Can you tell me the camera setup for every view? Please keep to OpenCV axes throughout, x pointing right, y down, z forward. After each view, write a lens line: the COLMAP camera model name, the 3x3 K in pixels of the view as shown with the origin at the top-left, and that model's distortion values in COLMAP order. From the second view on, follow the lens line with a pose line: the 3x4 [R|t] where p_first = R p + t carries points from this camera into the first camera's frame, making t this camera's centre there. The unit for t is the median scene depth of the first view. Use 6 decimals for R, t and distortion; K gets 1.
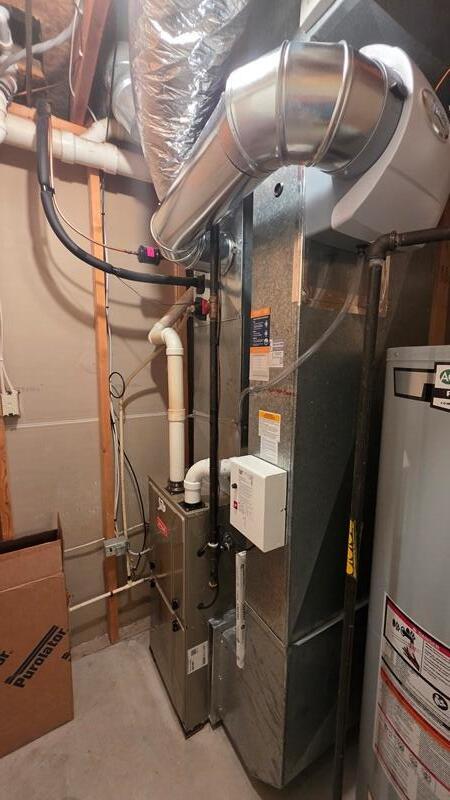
lens RADIAL K [[321.0, 0, 226.6], [0, 321.0, 401.3], [0, 0, 1]] dist [-0.000006, -0.000600]
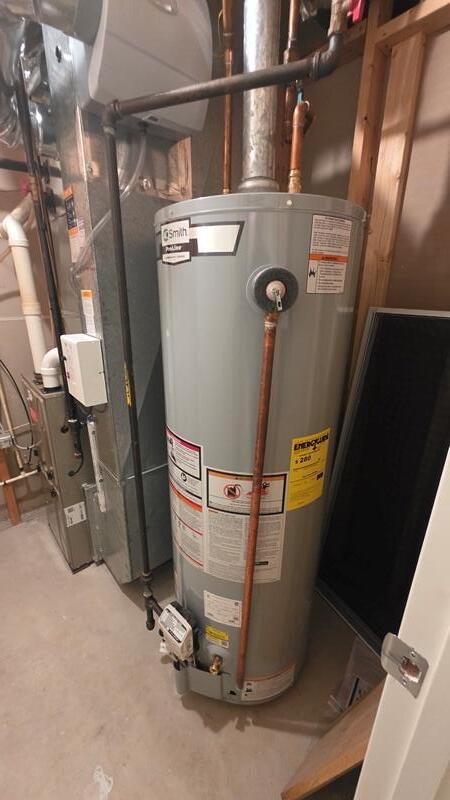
lens RADIAL K [[321.0, 0, 224.1], [0, 321.0, 399.1], [0, 0, 1]] dist [-0.000006, -0.000600]
pose [[0.985689, -0.055326, 0.159236, 0.293482], [0.021587, 0.978258, 0.206267, 0.132803], [-0.167186, -0.199878, 0.965452, -0.178559]]
